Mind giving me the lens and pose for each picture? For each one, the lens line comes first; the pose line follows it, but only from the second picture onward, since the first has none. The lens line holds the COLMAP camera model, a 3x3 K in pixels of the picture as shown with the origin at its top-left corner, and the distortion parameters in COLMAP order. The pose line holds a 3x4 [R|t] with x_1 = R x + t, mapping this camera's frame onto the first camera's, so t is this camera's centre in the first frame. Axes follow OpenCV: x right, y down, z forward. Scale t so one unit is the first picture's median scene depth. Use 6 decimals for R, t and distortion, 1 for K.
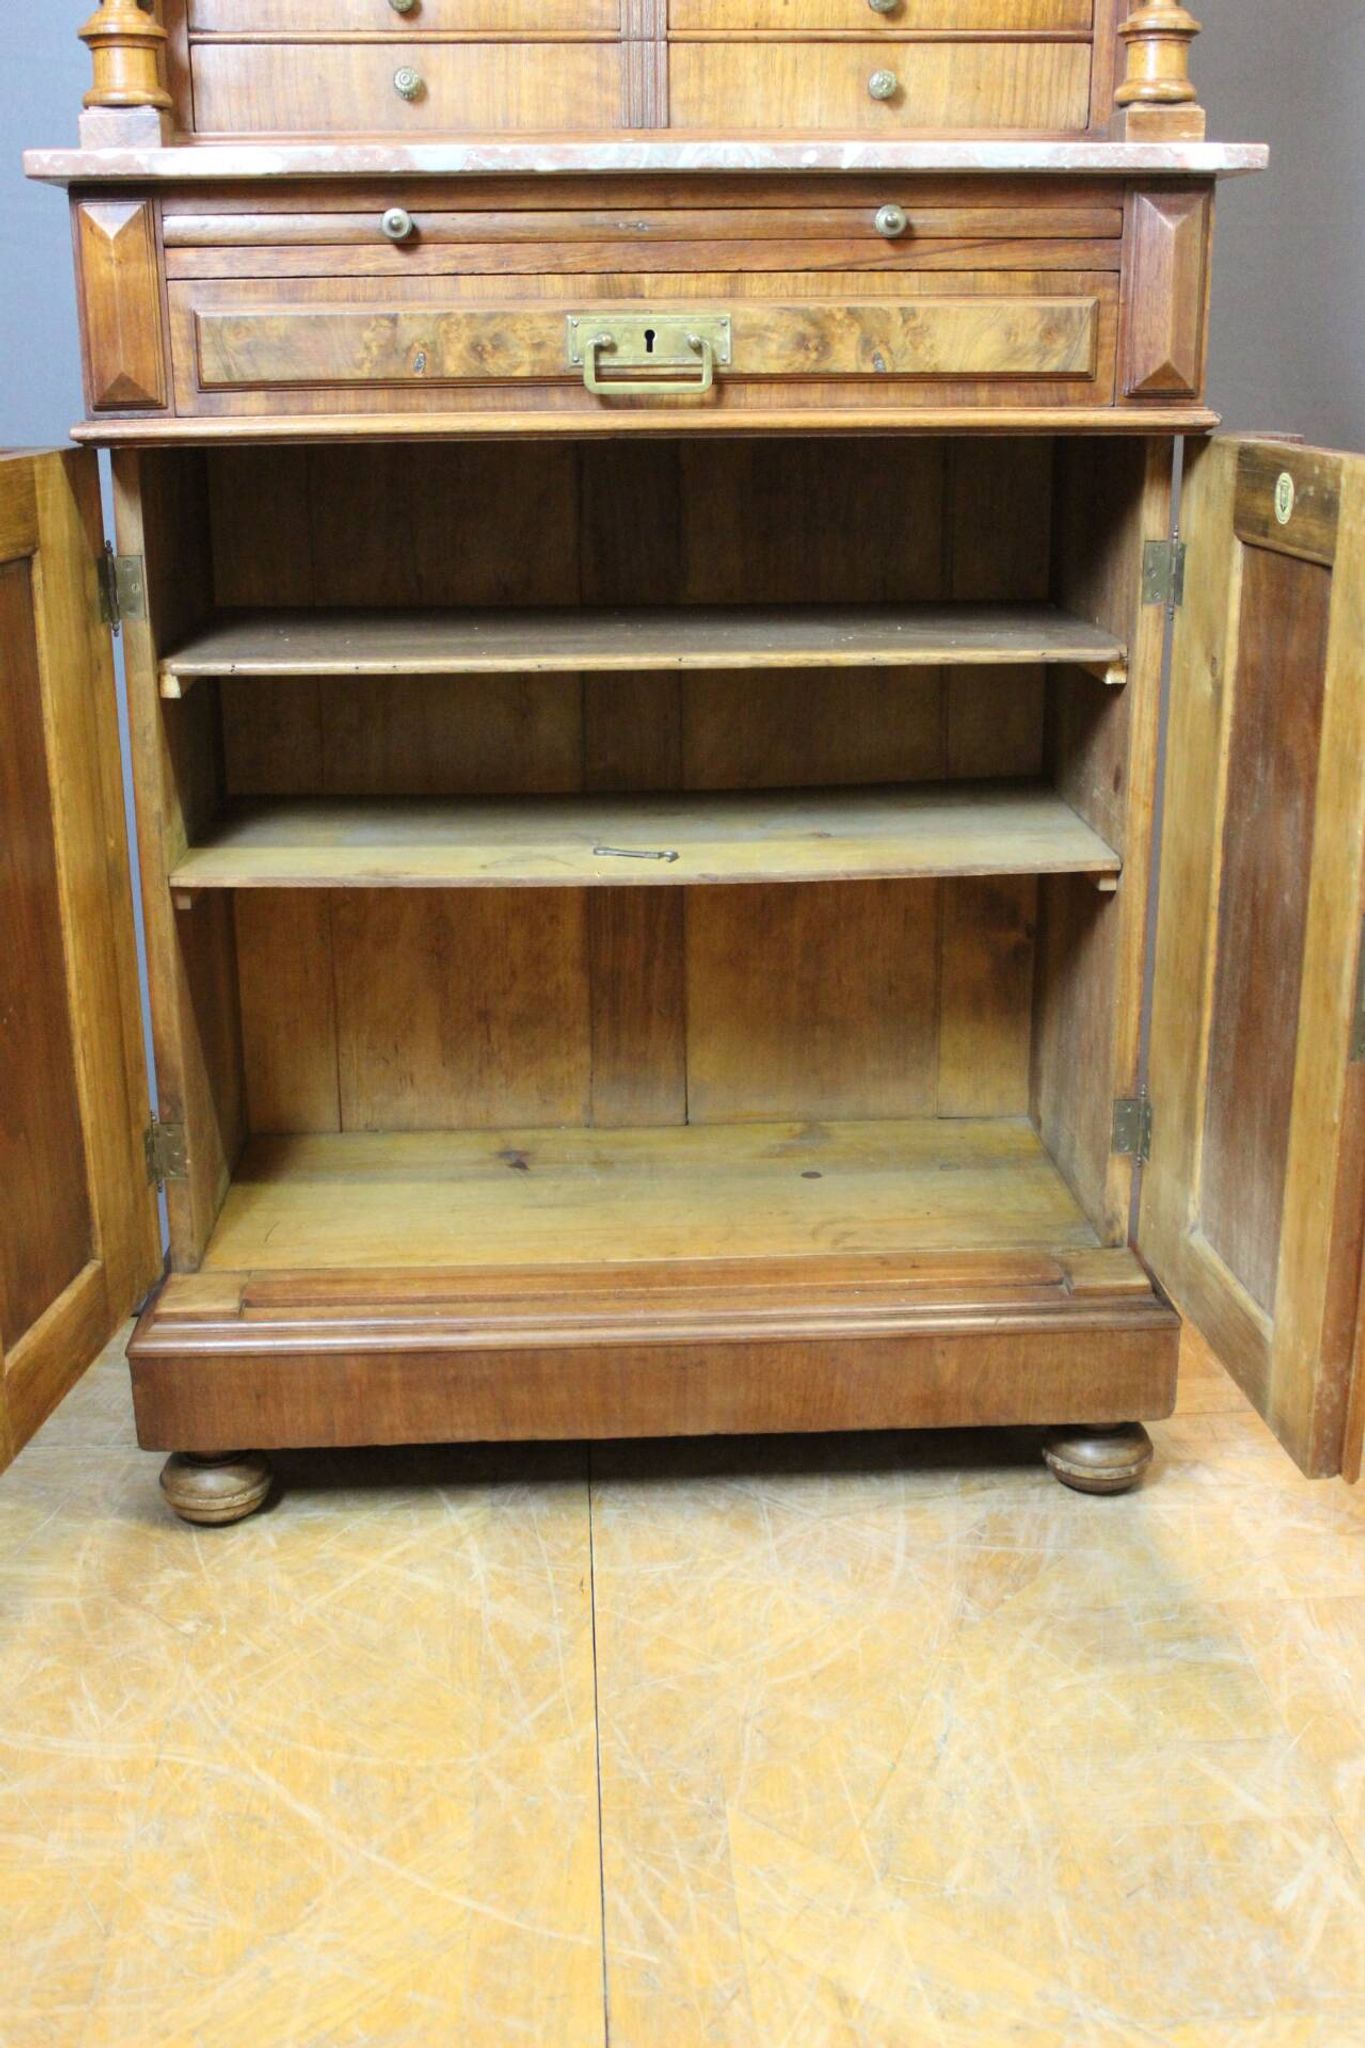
lens RADIAL K [[2286.7, 0, 680.2], [0, 2286.7, 1023.3], [0, 0, 1]] dist [-0.108134, 0.128688]
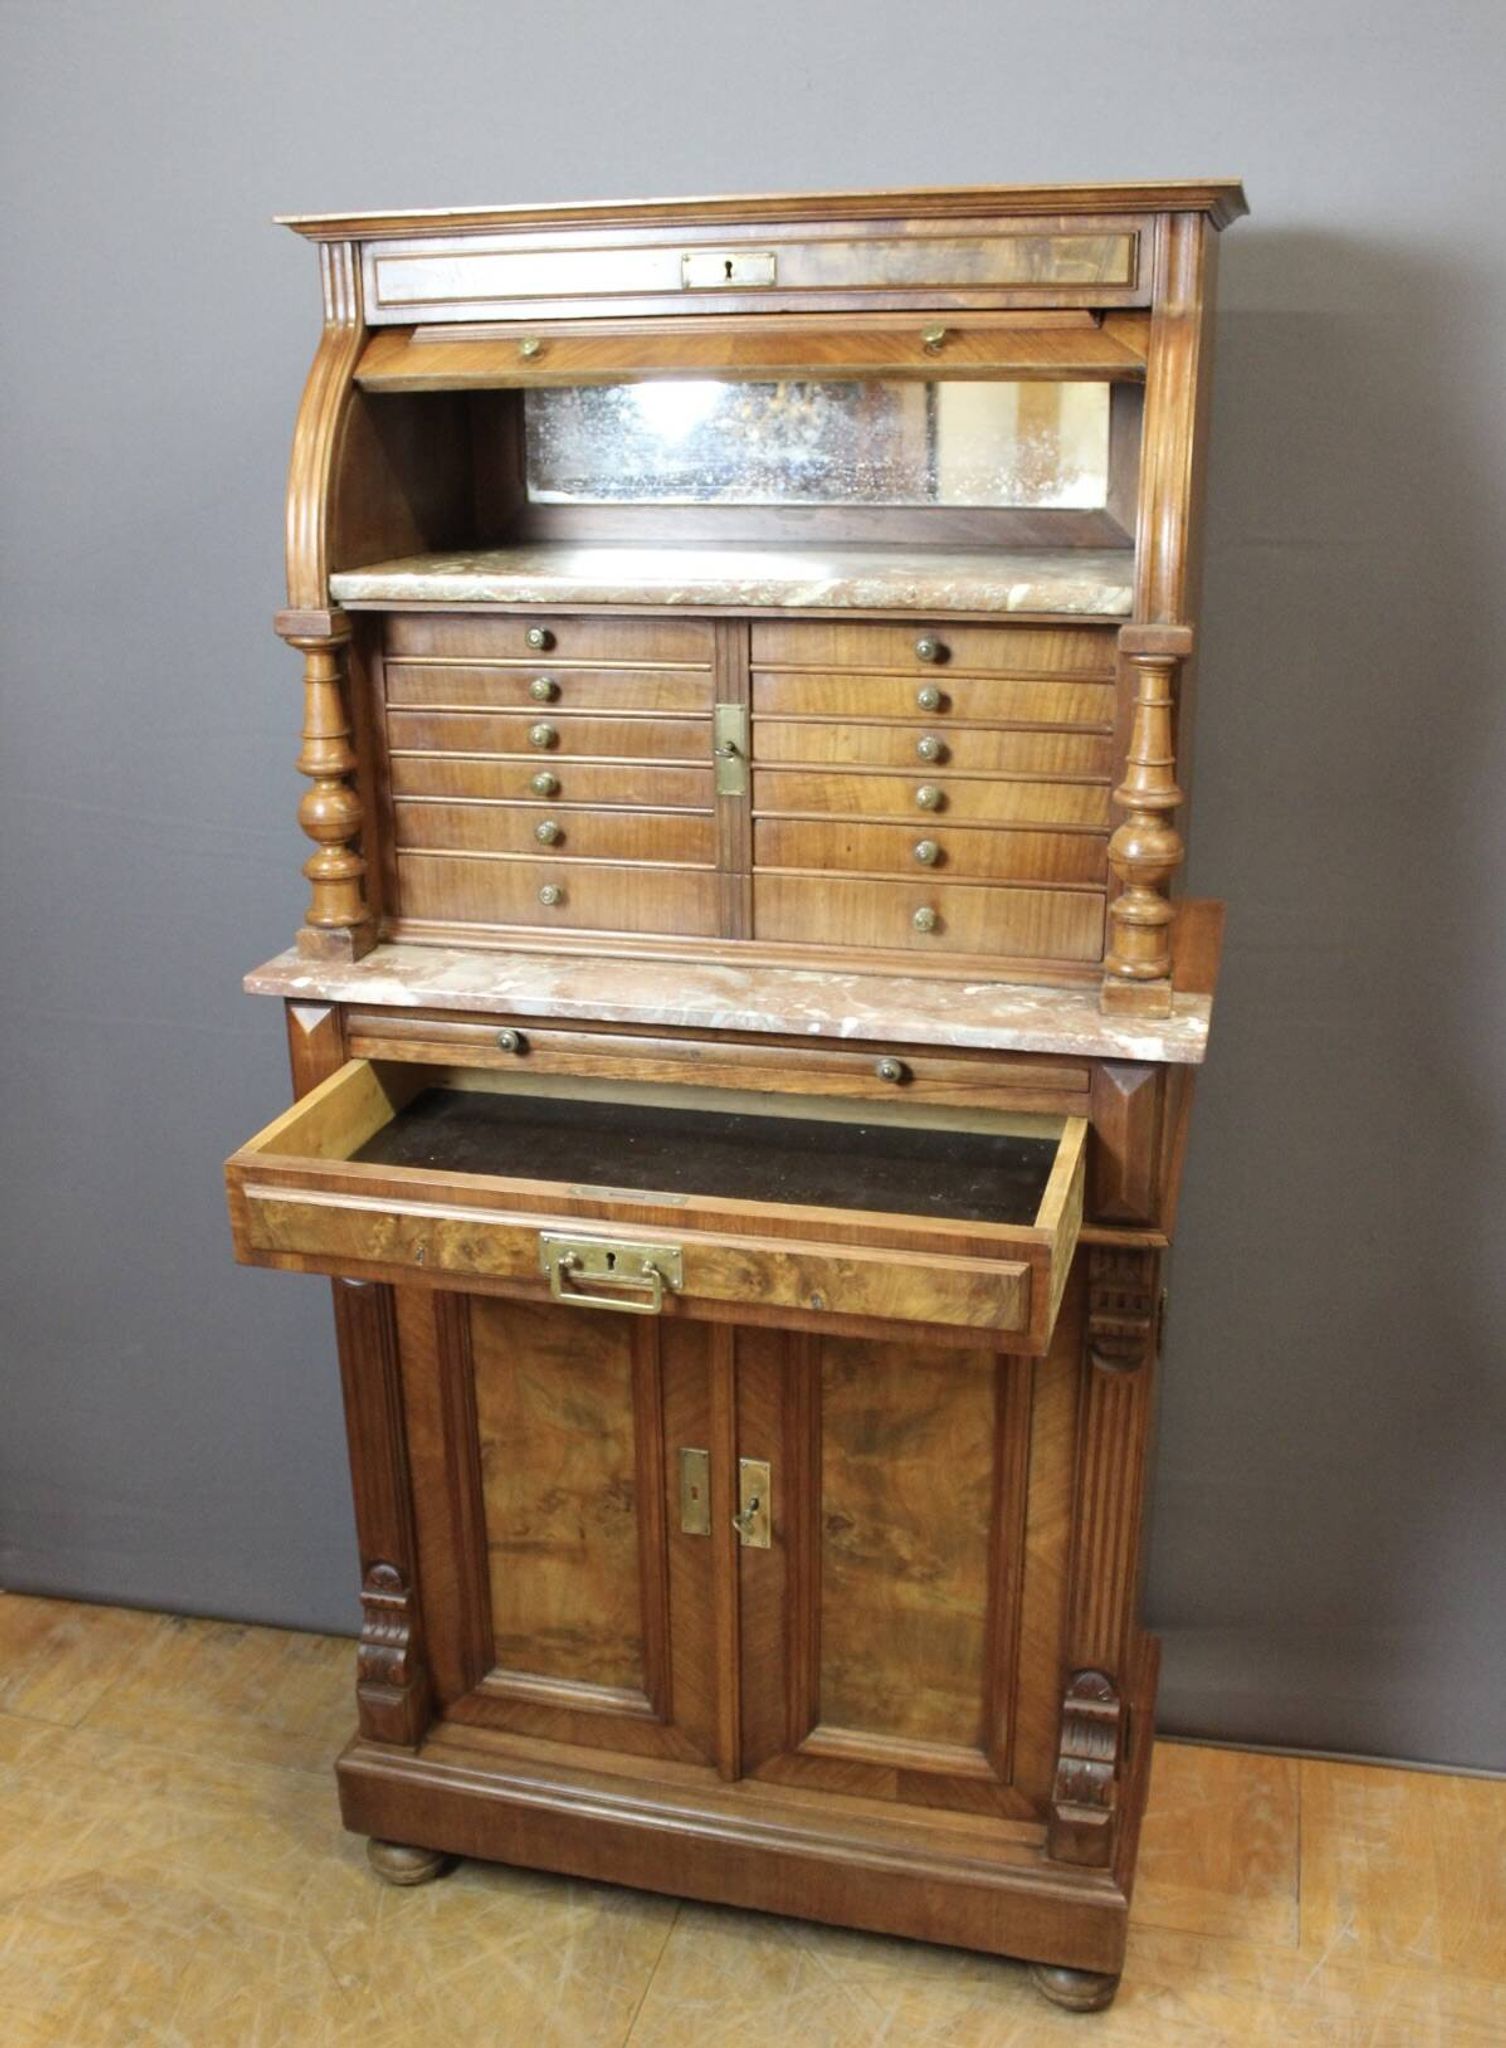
lens RADIAL K [[2021.3, 0, 683.4], [0, 2021.3, 1061.2], [0, 0, 1]] dist [-0.162852, 0.132181]
pose [[0.945130, 0.095980, -0.312276, 0.309985], [-0.084696, 0.995175, 0.049533, -0.384930], [0.315524, -0.020367, 0.948699, -0.055006]]
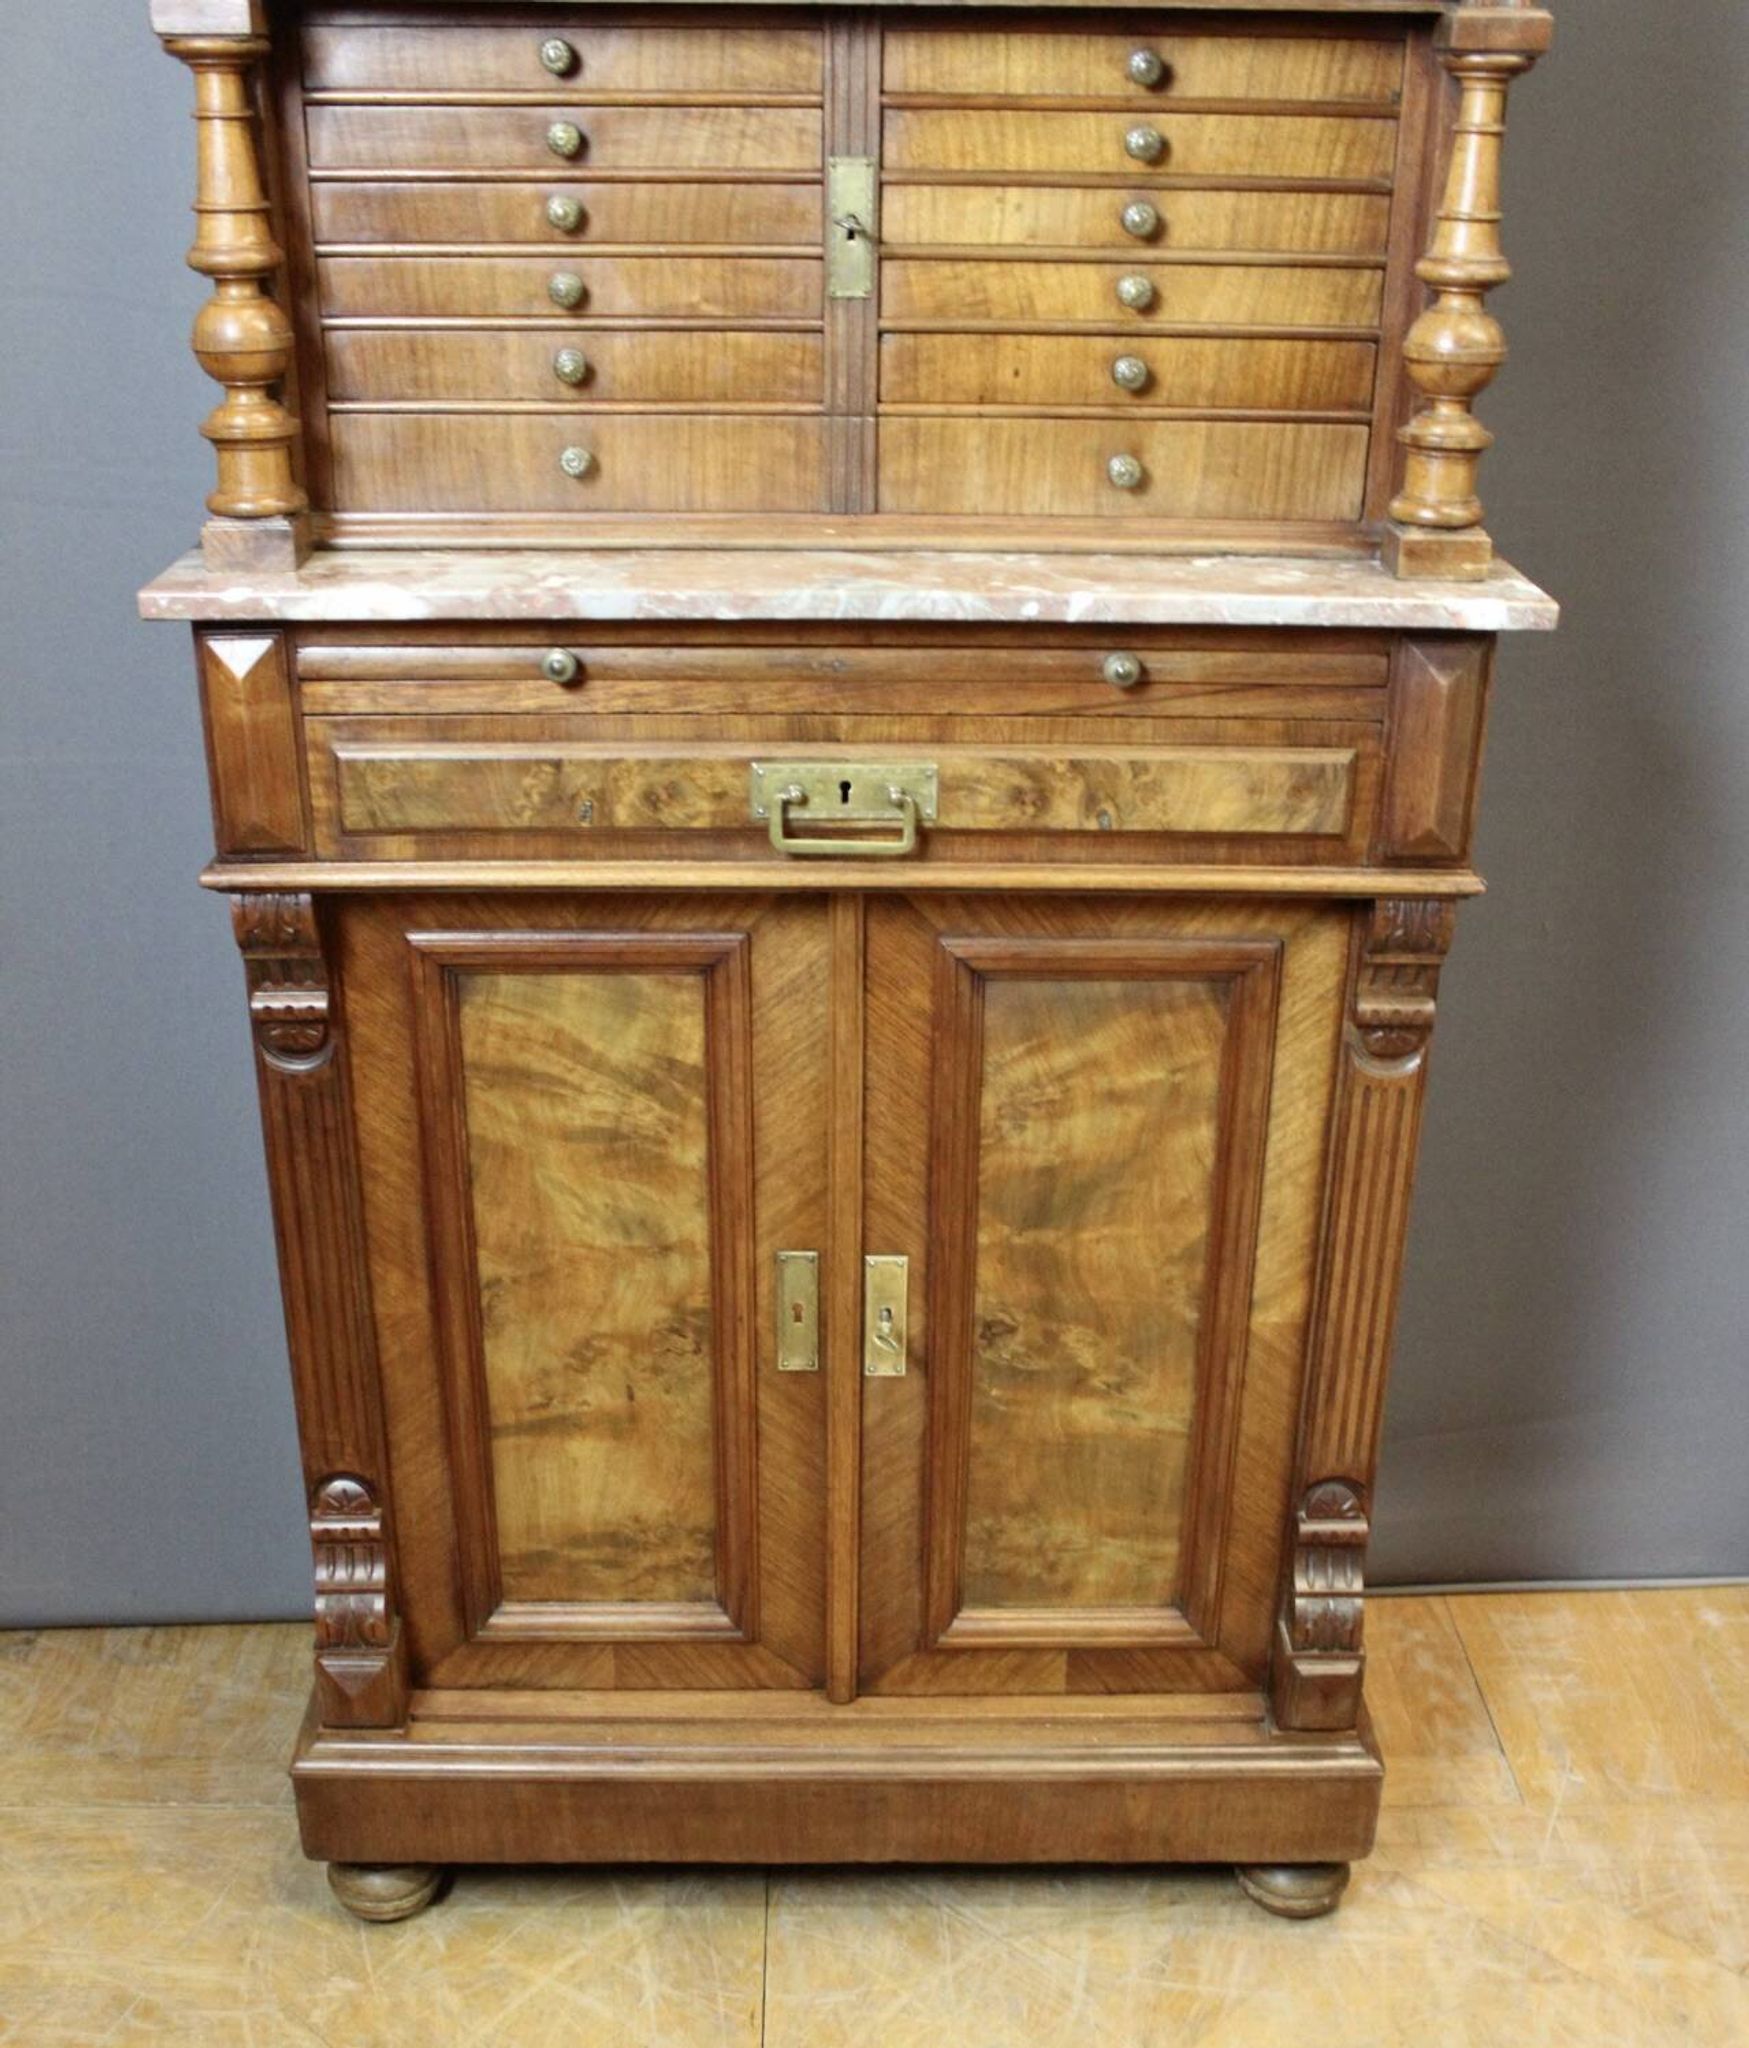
lens RADIAL K [[2475.4, 0, 869.1], [0, 2475.4, 1338.3], [0, 0, 1]] dist [-0.150422, 0.159795]
pose [[0.999194, 0.032284, -0.023839, 0.024799], [-0.027191, 0.981503, 0.189504, -0.264696], [0.029516, -0.188703, 0.981590, 0.017020]]
